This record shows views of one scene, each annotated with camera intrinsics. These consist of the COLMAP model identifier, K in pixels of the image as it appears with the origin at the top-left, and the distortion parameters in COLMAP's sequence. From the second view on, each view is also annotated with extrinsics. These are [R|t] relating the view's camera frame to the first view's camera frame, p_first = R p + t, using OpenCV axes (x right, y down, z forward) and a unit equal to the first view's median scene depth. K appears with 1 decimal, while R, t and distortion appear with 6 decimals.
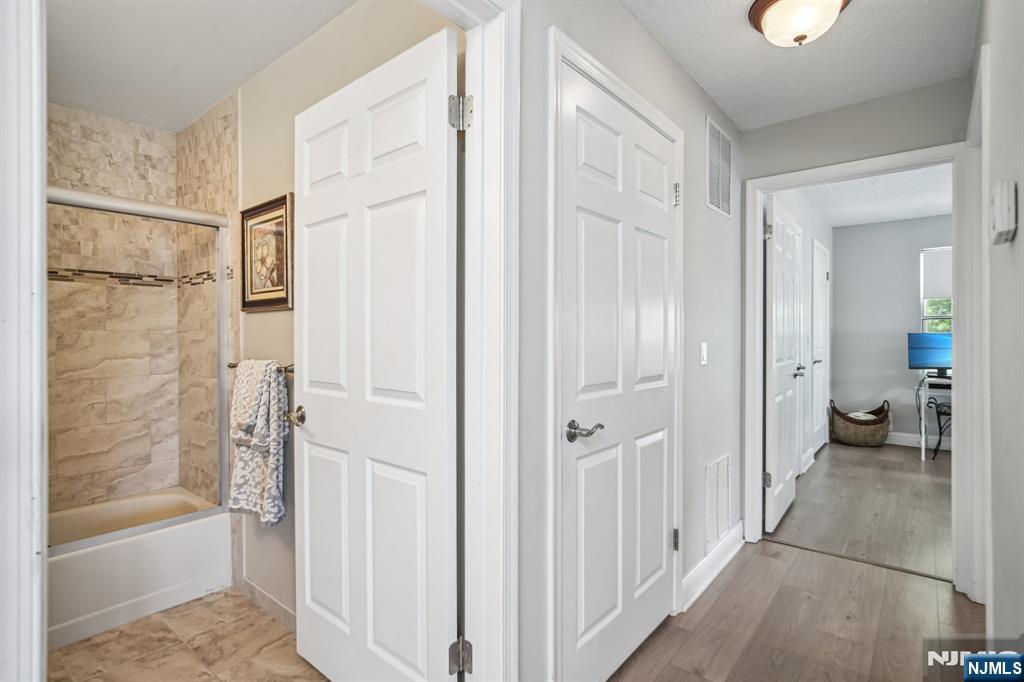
lens RADIAL K [[514.5, 0, 517.7], [0, 514.5, 335.9], [0, 0, 1]] dist [-0.016446, 0.002574]
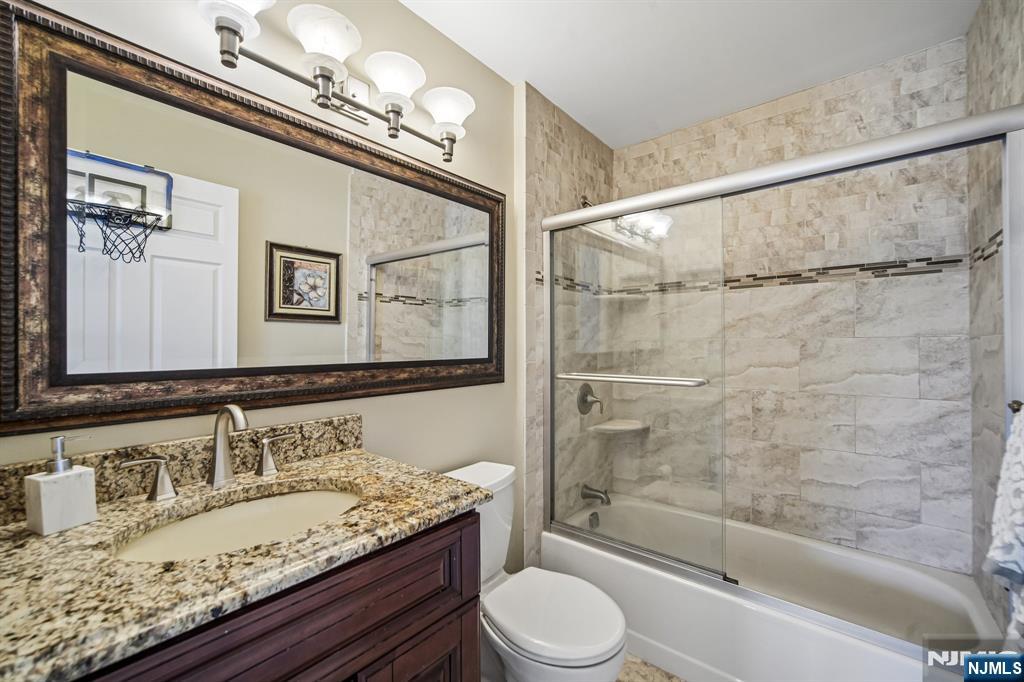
lens RADIAL K [[409.4, 0, 521.6], [0, 409.4, 342.2], [0, 0, 1]] dist [-0.003093, 0.000628]
pose [[-0.004918, -0.002726, -0.999984, -0.154188], [0.001262, 0.999995, -0.002732, -0.001614], [0.999987, -0.001276, -0.004915, 0.464051]]
